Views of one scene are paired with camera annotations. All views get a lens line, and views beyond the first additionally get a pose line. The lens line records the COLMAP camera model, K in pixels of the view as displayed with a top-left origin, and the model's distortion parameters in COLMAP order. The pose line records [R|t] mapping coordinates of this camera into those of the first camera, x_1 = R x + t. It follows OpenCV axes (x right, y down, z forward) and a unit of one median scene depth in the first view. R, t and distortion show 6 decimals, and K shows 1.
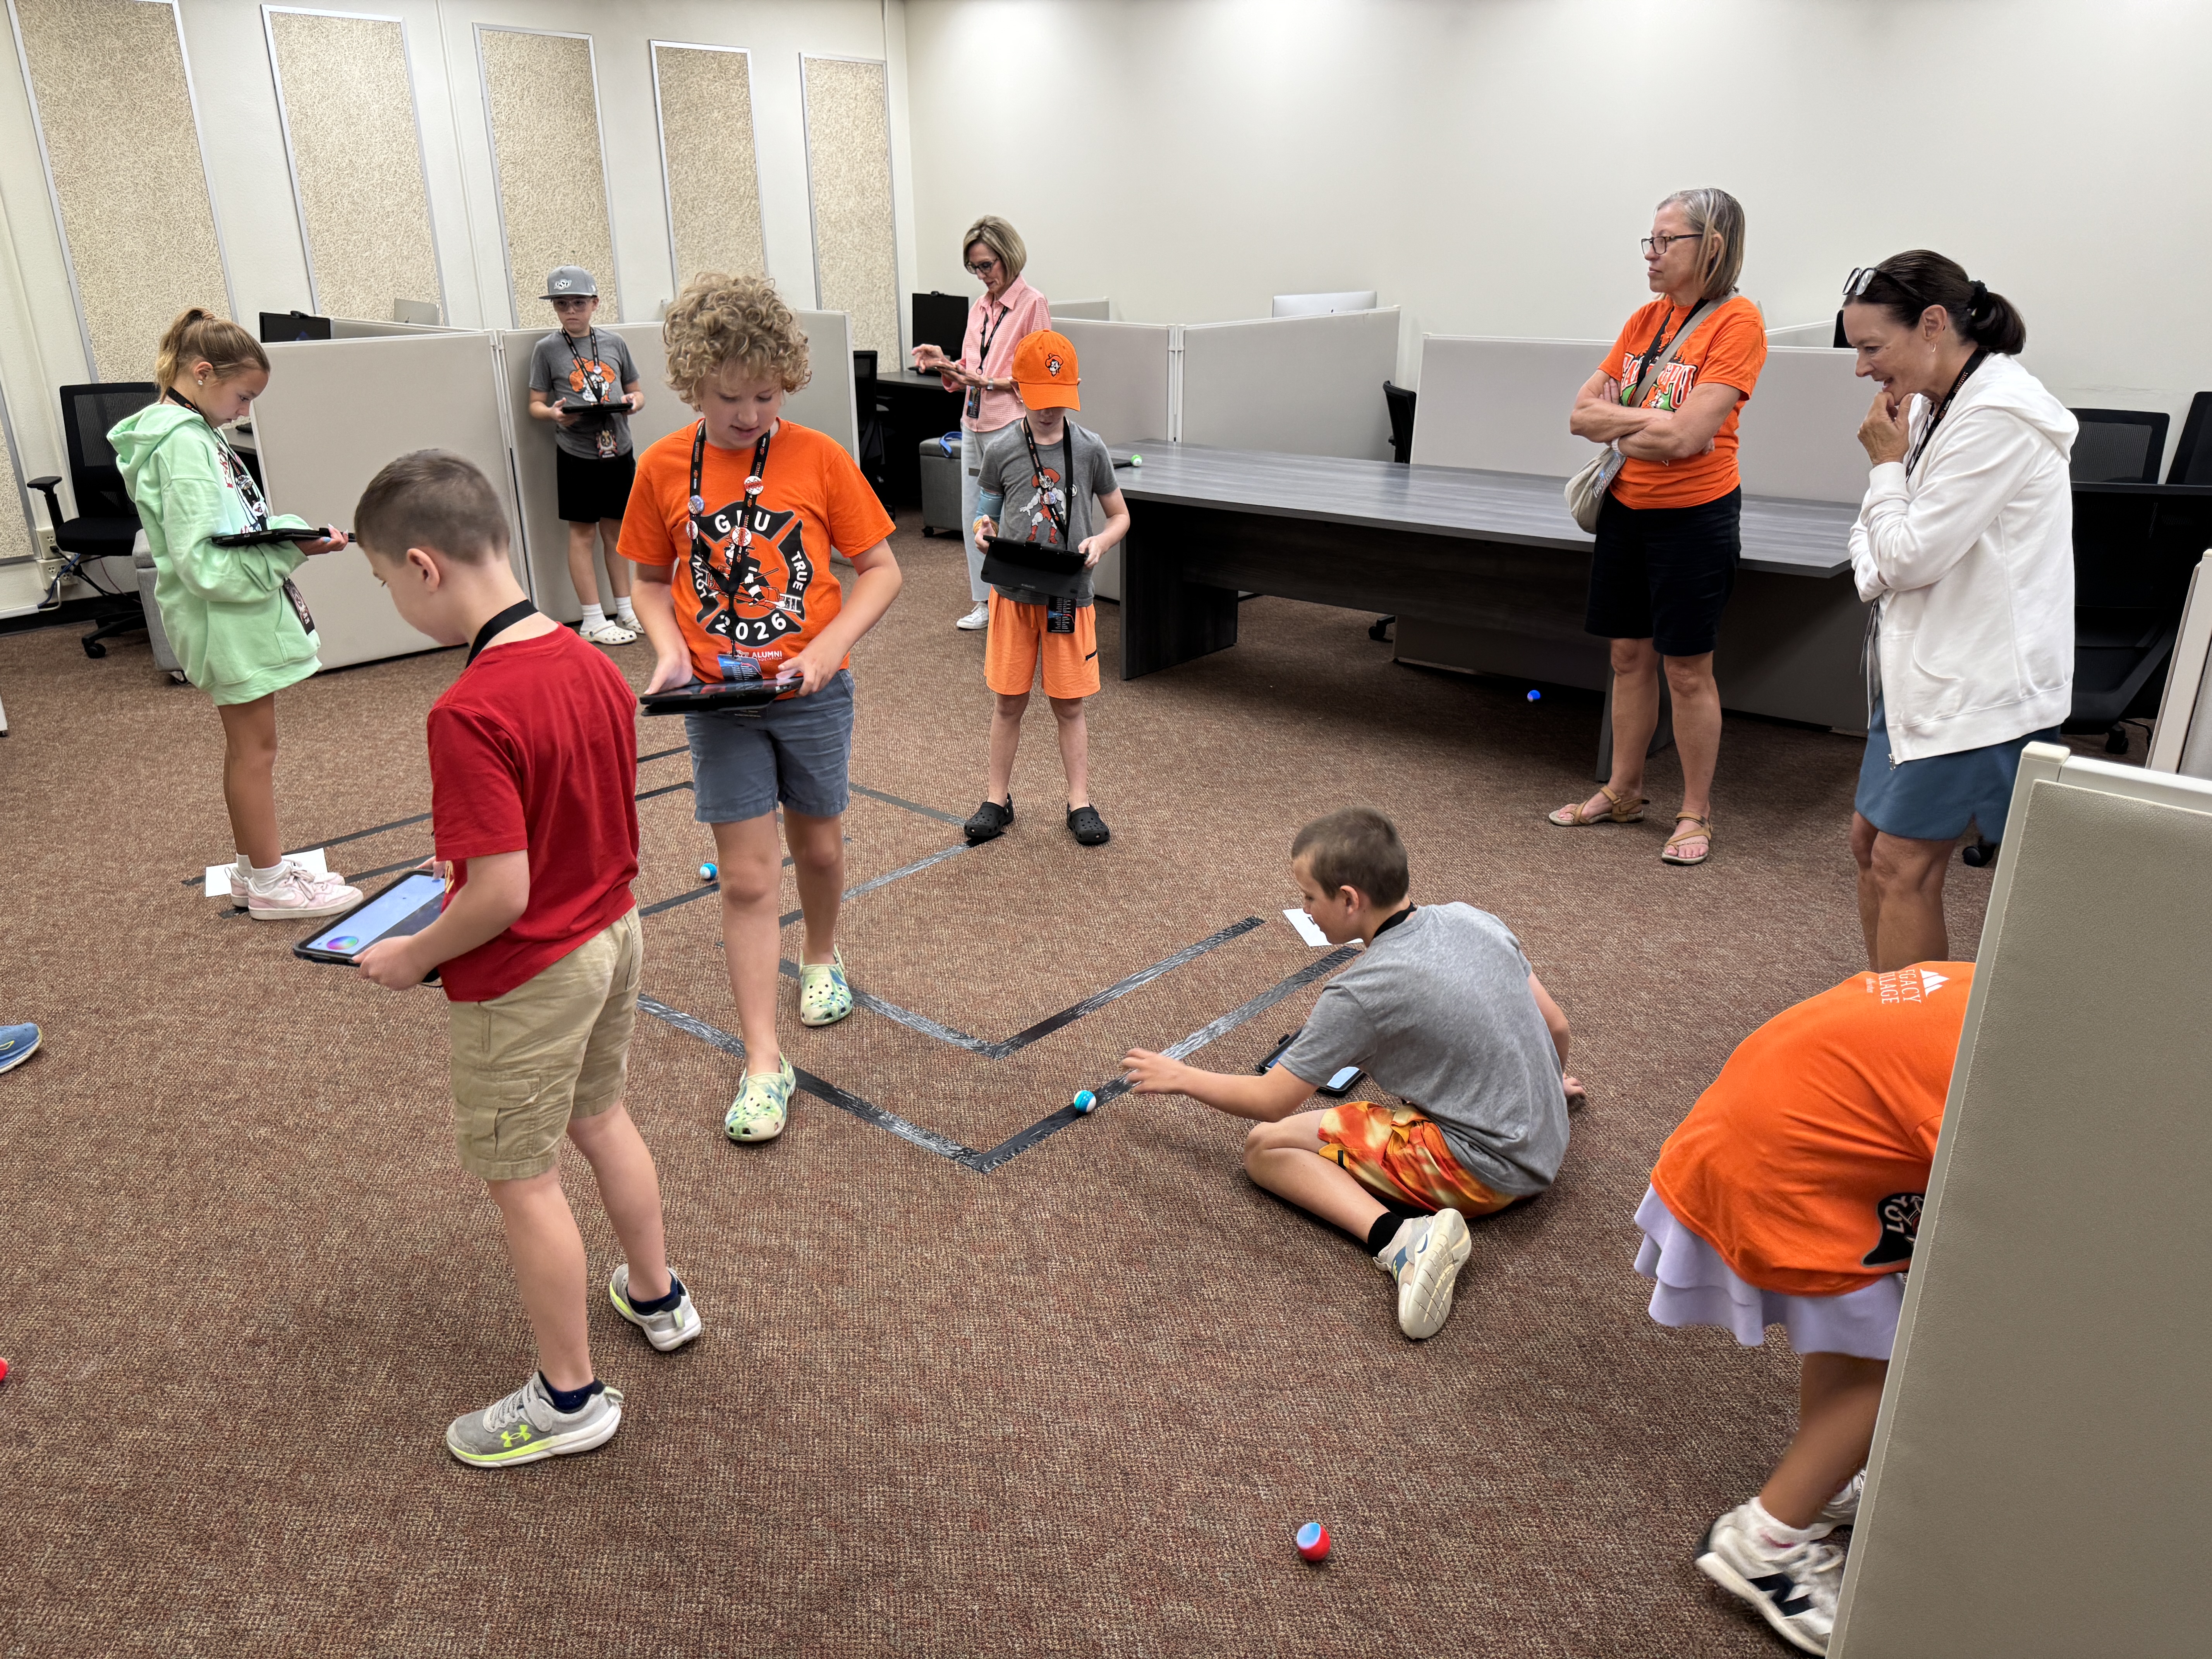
lens RADIAL K [[1556.9, 0, 1170.7], [0, 1556.9, 841.0], [0, 0, 1]] dist [0.023727, -0.022000]
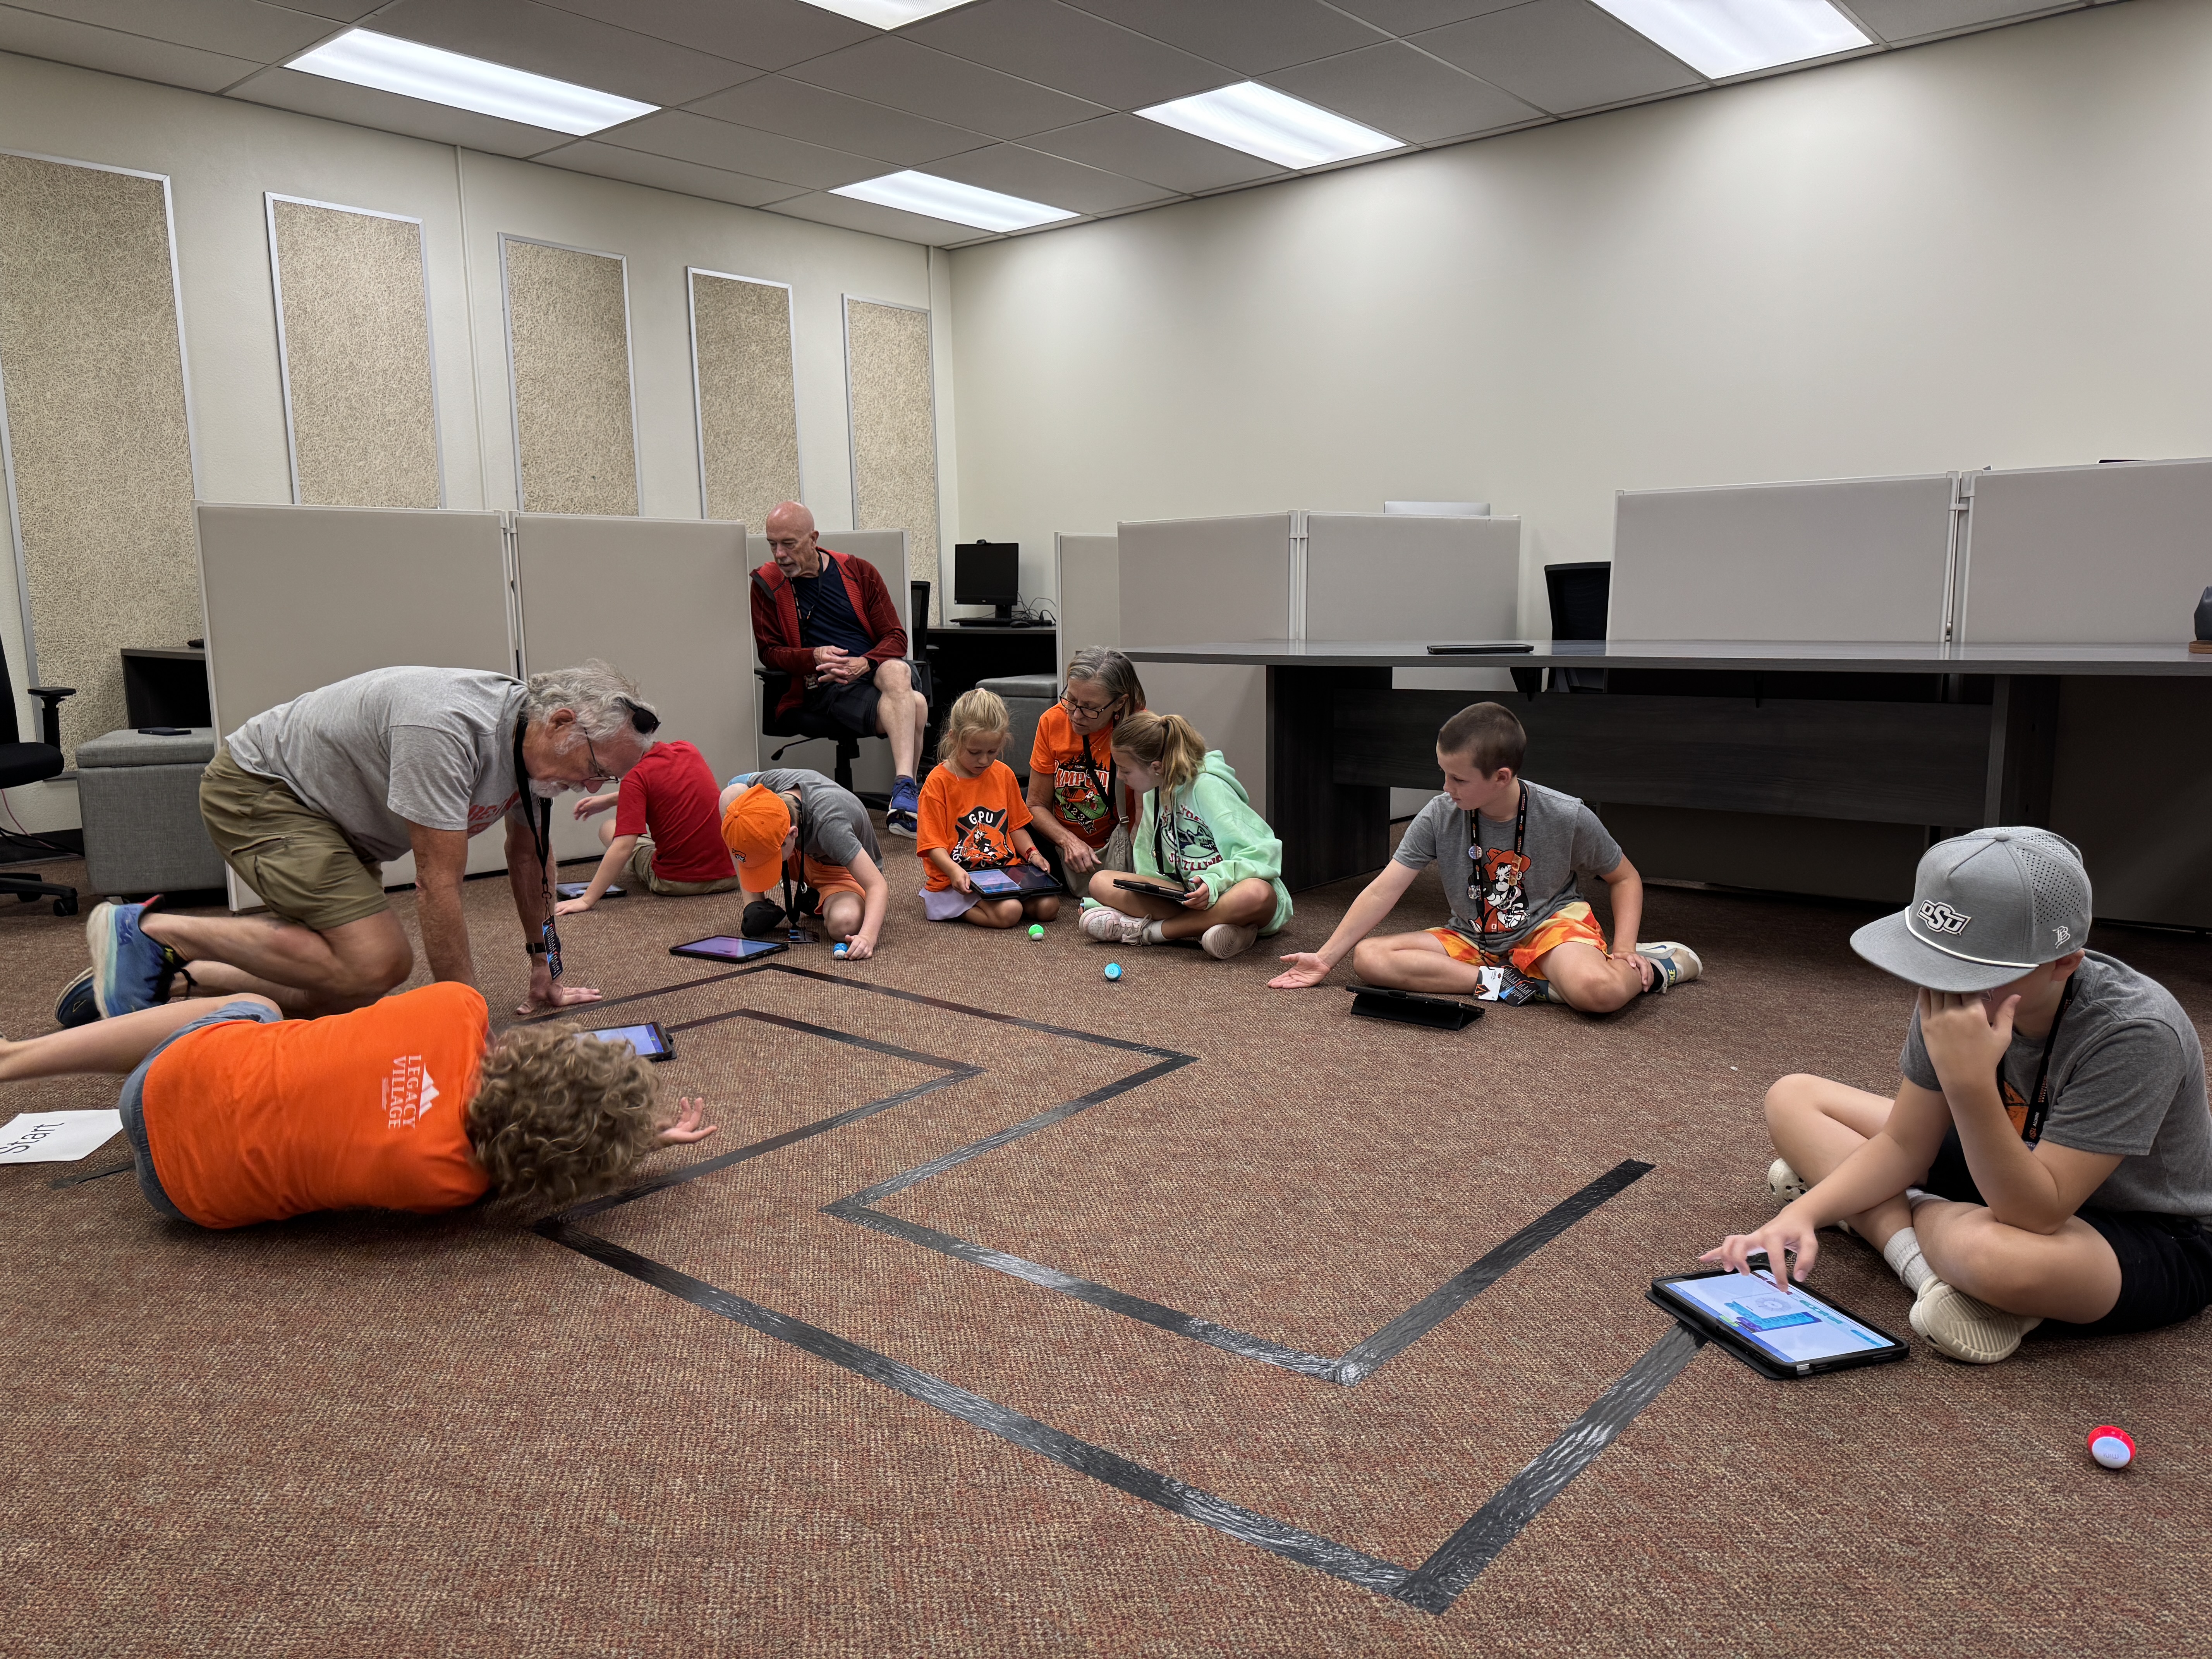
lens RADIAL K [[1556.9, 0, 1143.4], [0, 1556.9, 876.9], [0, 0, 1]] dist [0.023727, -0.022000]
pose [[0.999828, -0.016973, 0.007540, -0.095351], [0.018121, 0.980488, -0.195743, 0.034720], [-0.004071, 0.195846, 0.980626, 0.204032]]
